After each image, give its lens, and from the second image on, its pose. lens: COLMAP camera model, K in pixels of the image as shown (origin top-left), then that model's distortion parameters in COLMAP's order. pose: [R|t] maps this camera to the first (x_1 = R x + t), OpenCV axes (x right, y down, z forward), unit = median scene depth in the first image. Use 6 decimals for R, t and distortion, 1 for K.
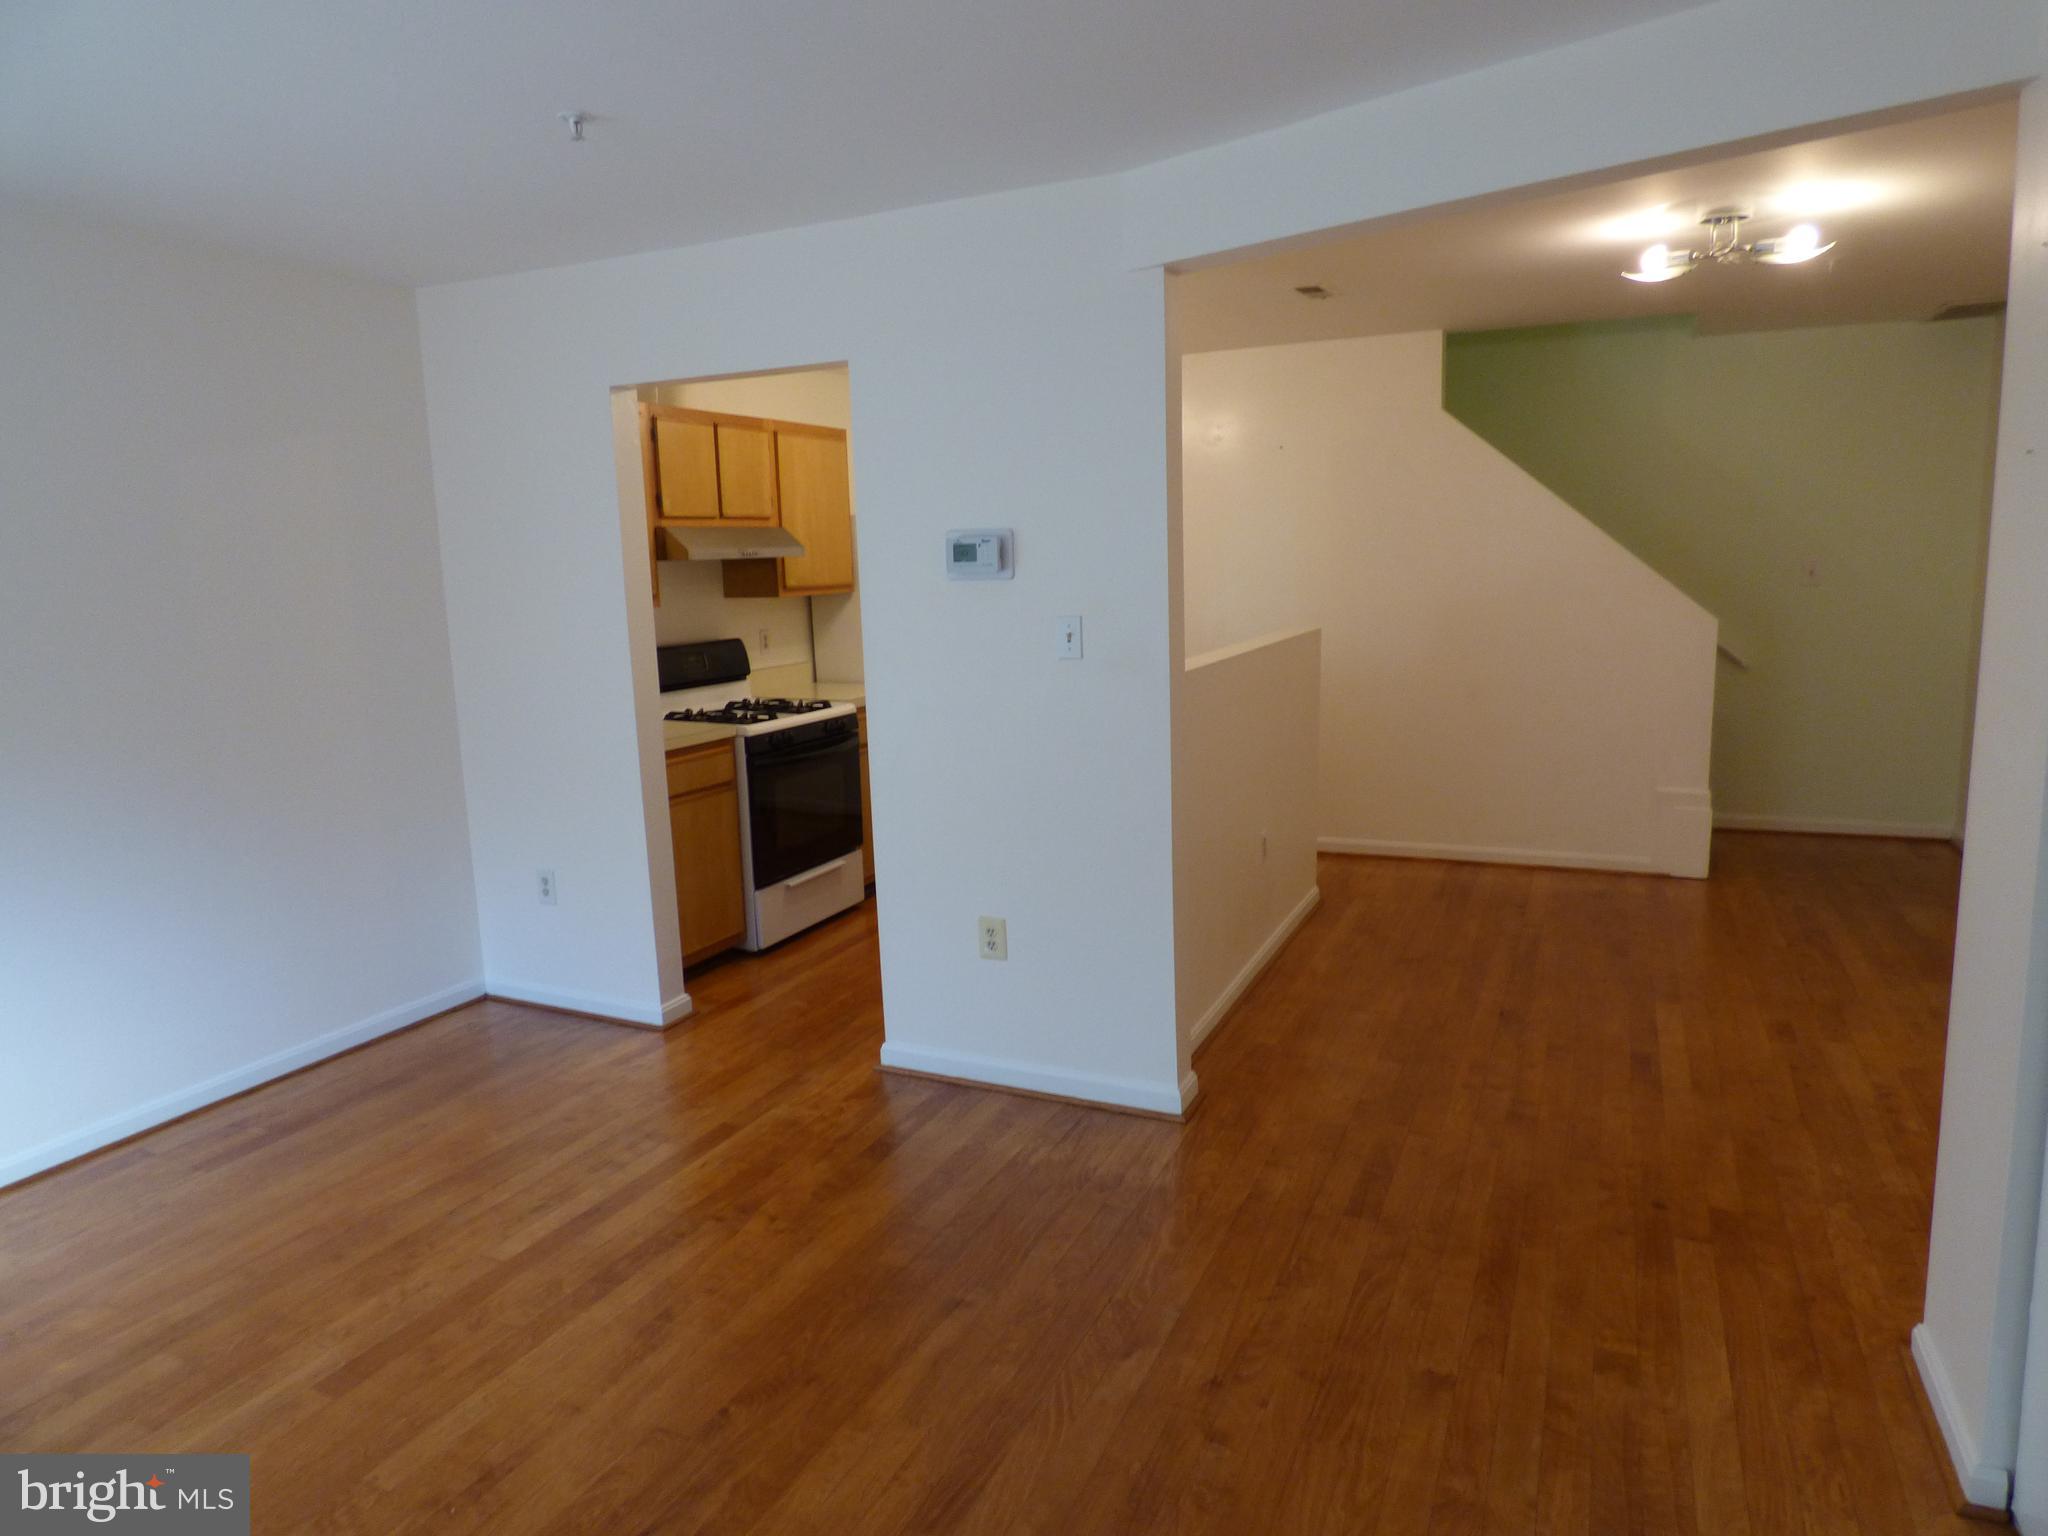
lens RADIAL K [[1250.8, 0, 1033.8], [0, 1250.8, 772.3], [0, 0, 1]] dist [-0.015216, 0.004063]
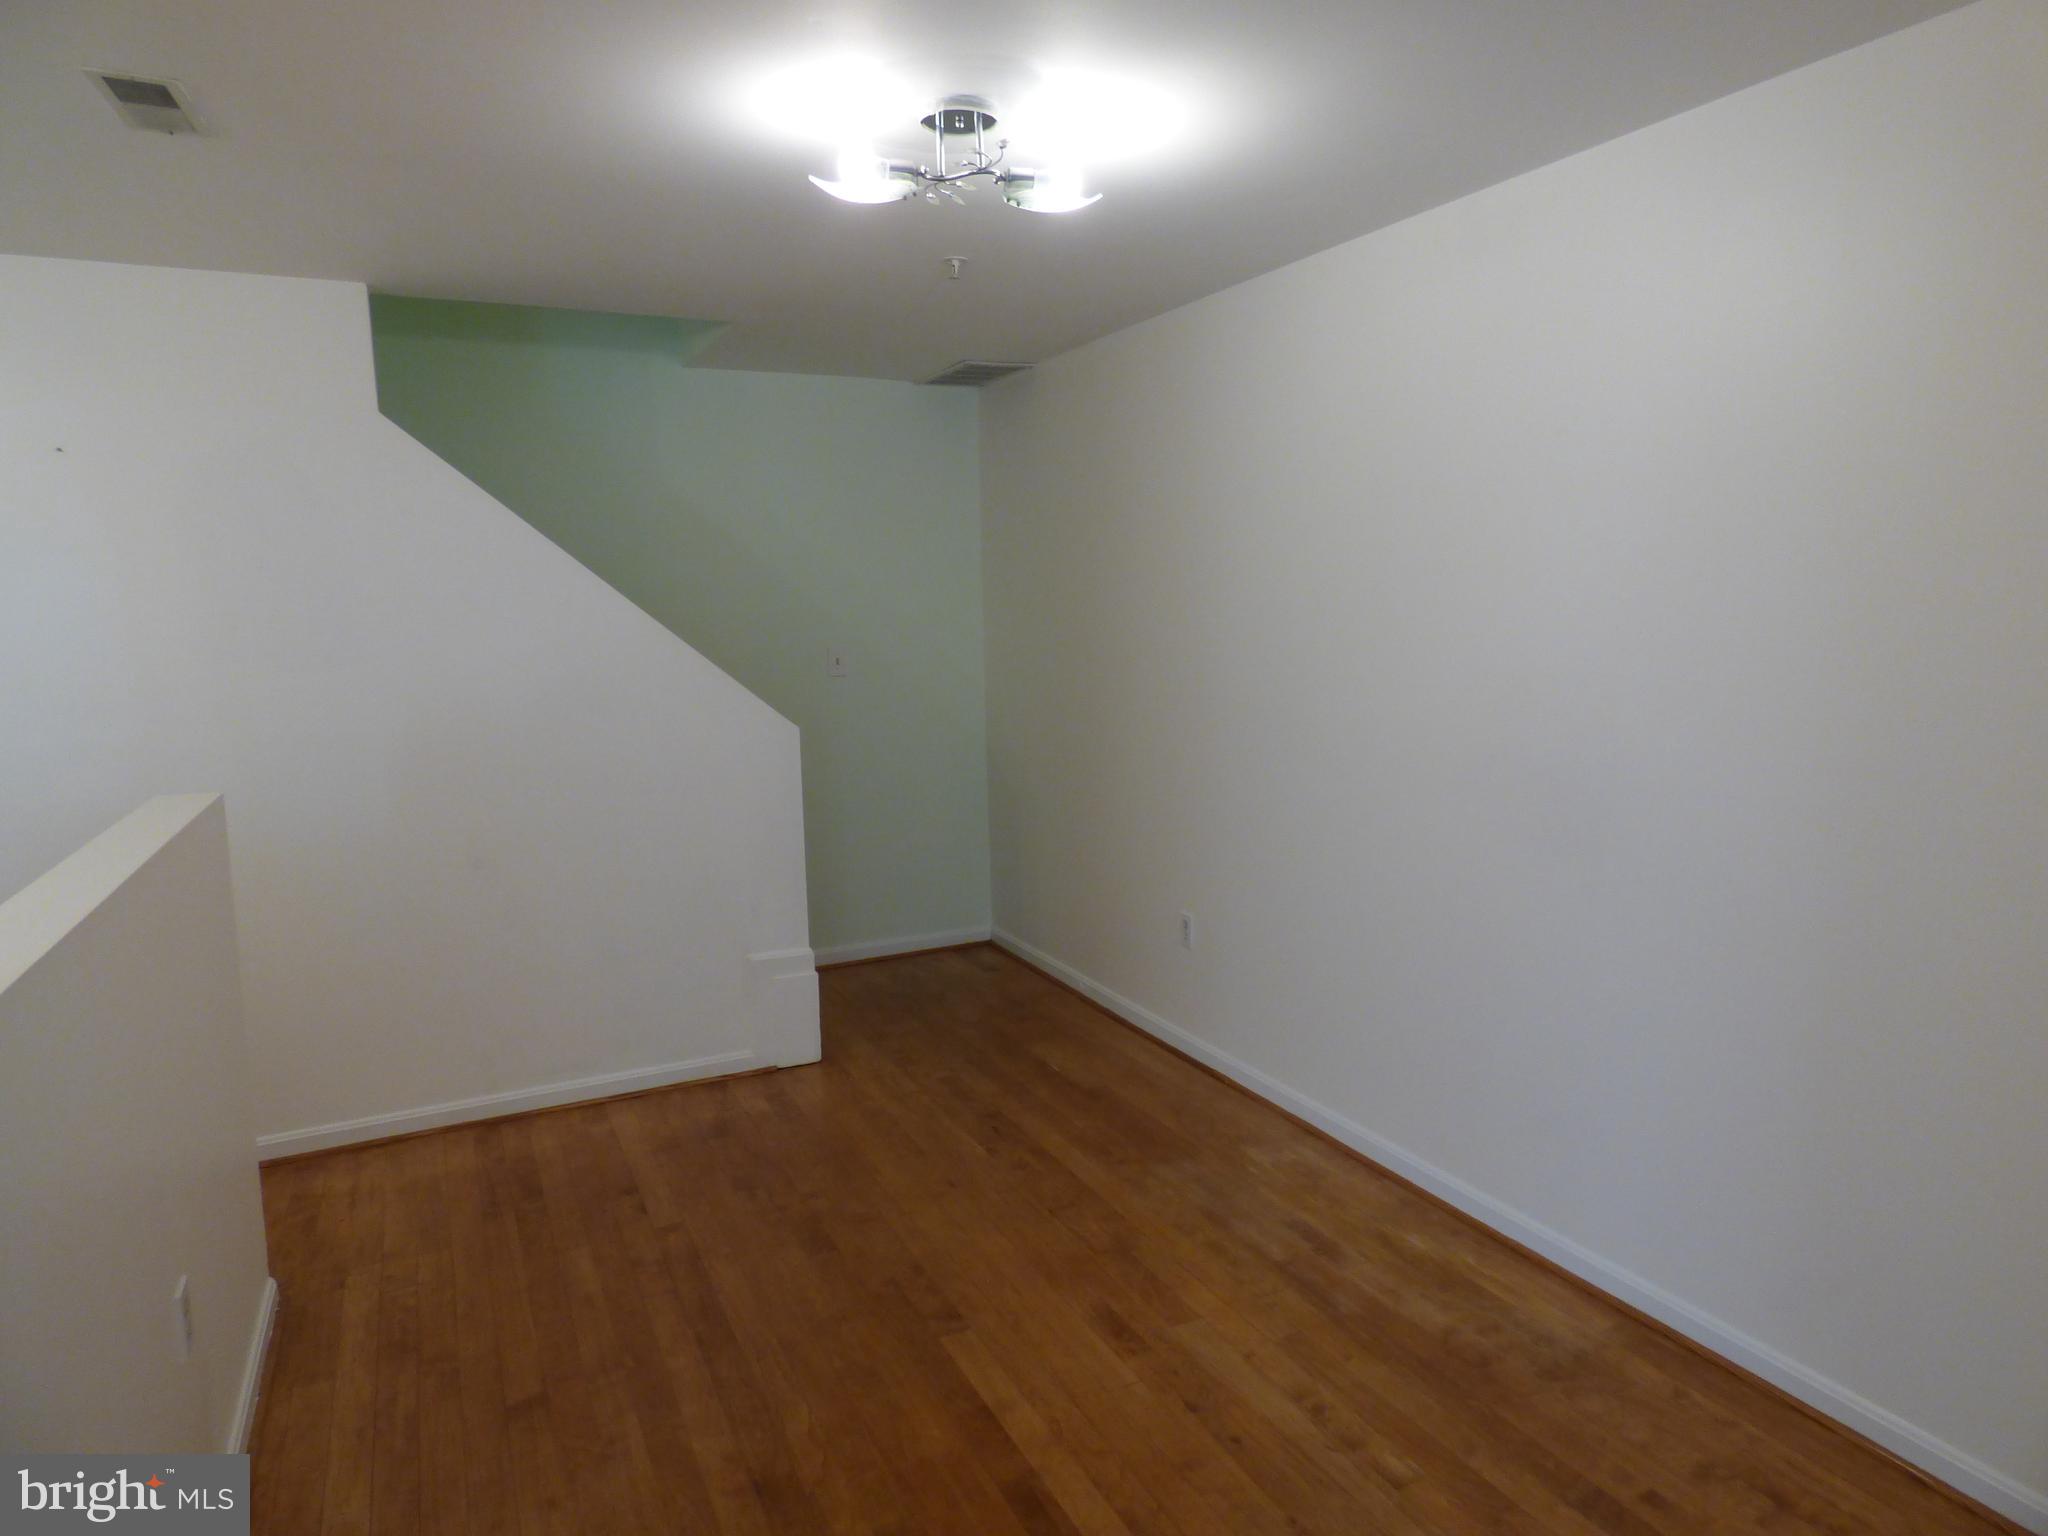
lens RADIAL K [[1250.8, 0, 1028.5], [0, 1250.8, 768.6], [0, 0, 1]] dist [-0.015216, 0.004063]
pose [[0.629923, -0.087345, 0.771730, 0.062073], [0.132862, 0.991128, 0.003728, -0.116633], [-0.765209, 0.100185, 0.635939, 0.584738]]
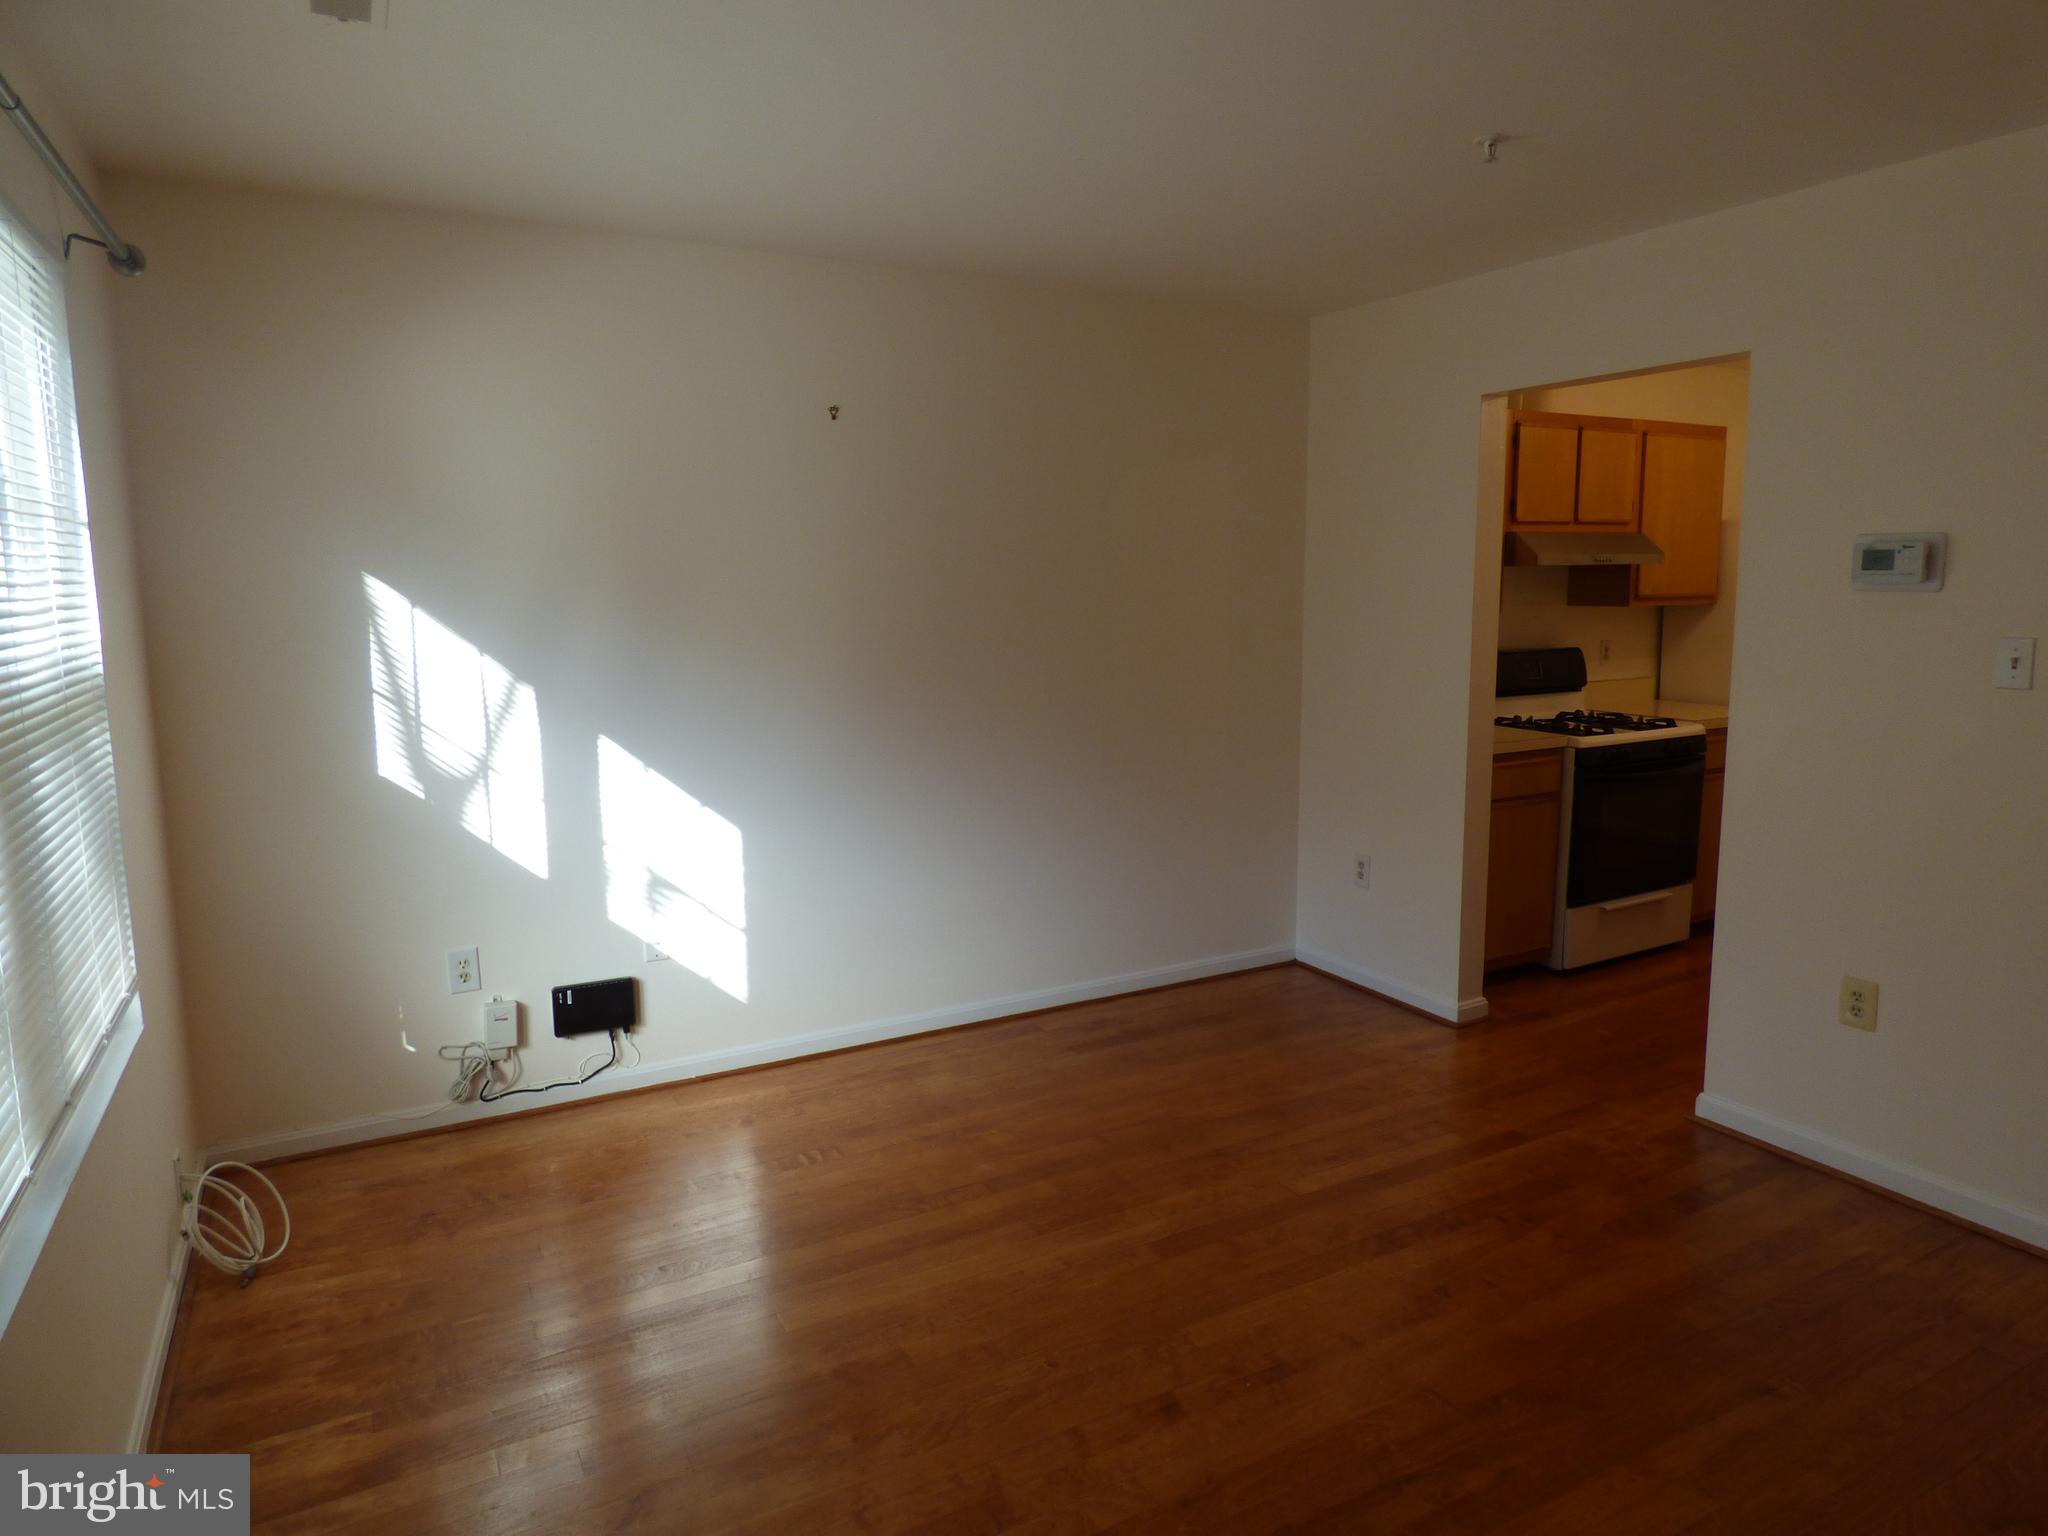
lens RADIAL K [[1250.8, 0, 1028.0], [0, 1250.8, 763.0], [0, 0, 1]] dist [-0.015216, 0.004063]
pose [[0.806370, 0.104507, -0.582104, -0.012523], [-0.112857, 0.993368, 0.022005, 0.012378], [0.580543, 0.047950, 0.812816, -0.041006]]
